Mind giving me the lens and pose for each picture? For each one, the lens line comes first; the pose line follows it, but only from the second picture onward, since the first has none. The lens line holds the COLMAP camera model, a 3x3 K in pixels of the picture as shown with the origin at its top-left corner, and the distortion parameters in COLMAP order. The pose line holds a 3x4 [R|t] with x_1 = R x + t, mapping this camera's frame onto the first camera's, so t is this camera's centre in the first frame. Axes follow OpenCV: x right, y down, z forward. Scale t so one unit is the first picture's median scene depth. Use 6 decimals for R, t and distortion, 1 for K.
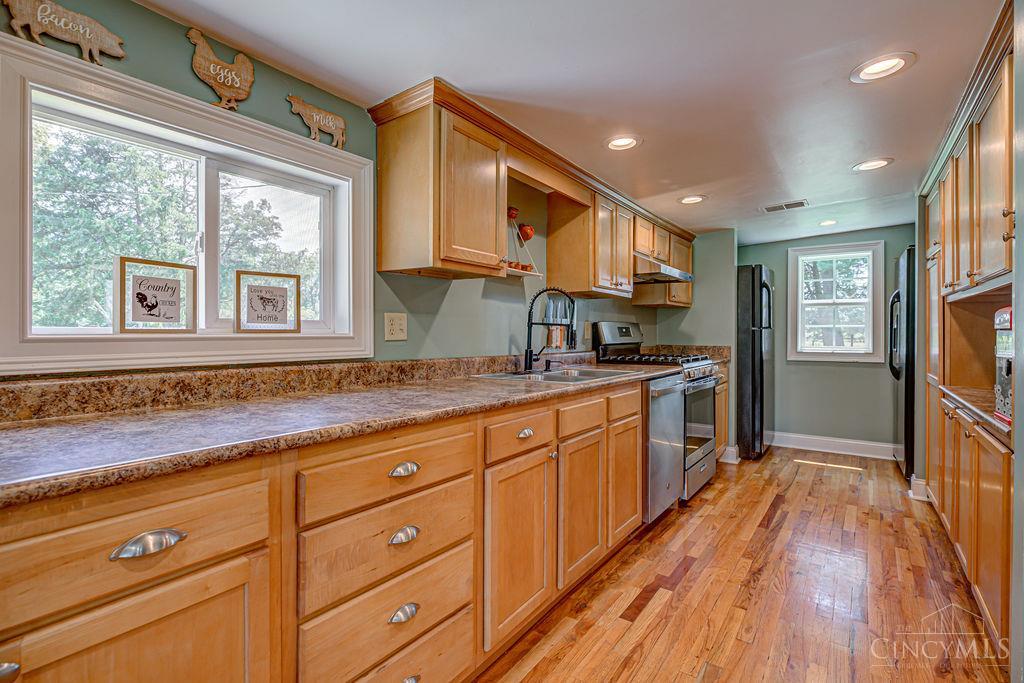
lens RADIAL K [[473.9, 0, 511.0], [0, 473.9, 335.3], [0, 0, 1]] dist [-0.011265, -0.001942]
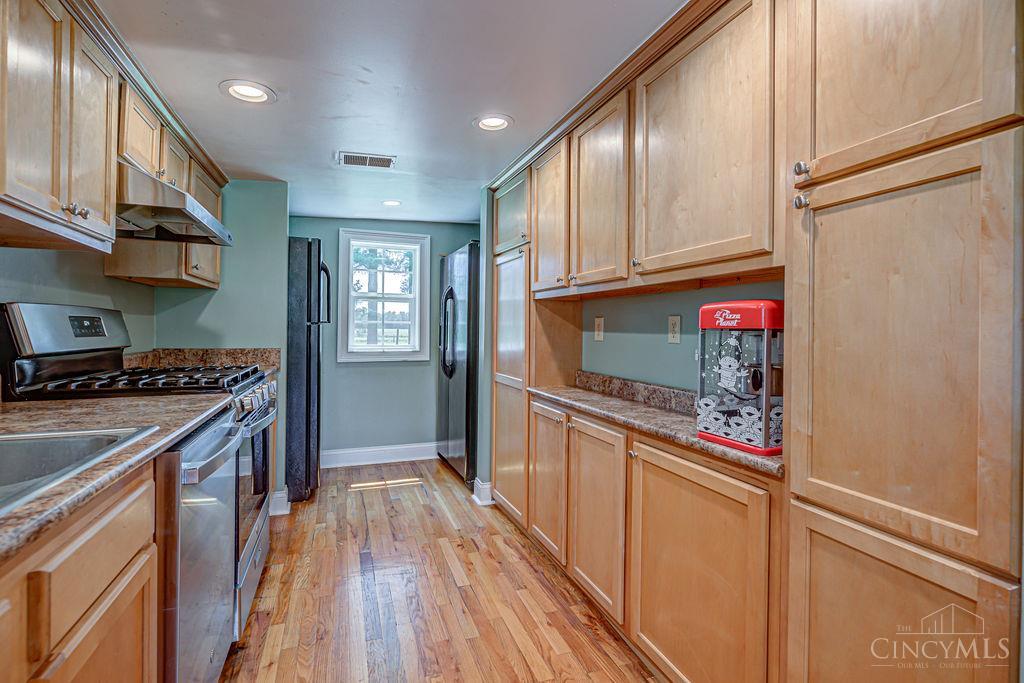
lens RADIAL K [[473.9, 0, 509.9], [0, 473.9, 326.8], [0, 0, 1]] dist [-0.011265, -0.001942]
pose [[0.555763, 0.009721, 0.831284, 0.082558], [-0.002694, 0.999947, -0.009893, -0.003591], [-0.831336, 0.003258, 0.555760, 0.382776]]
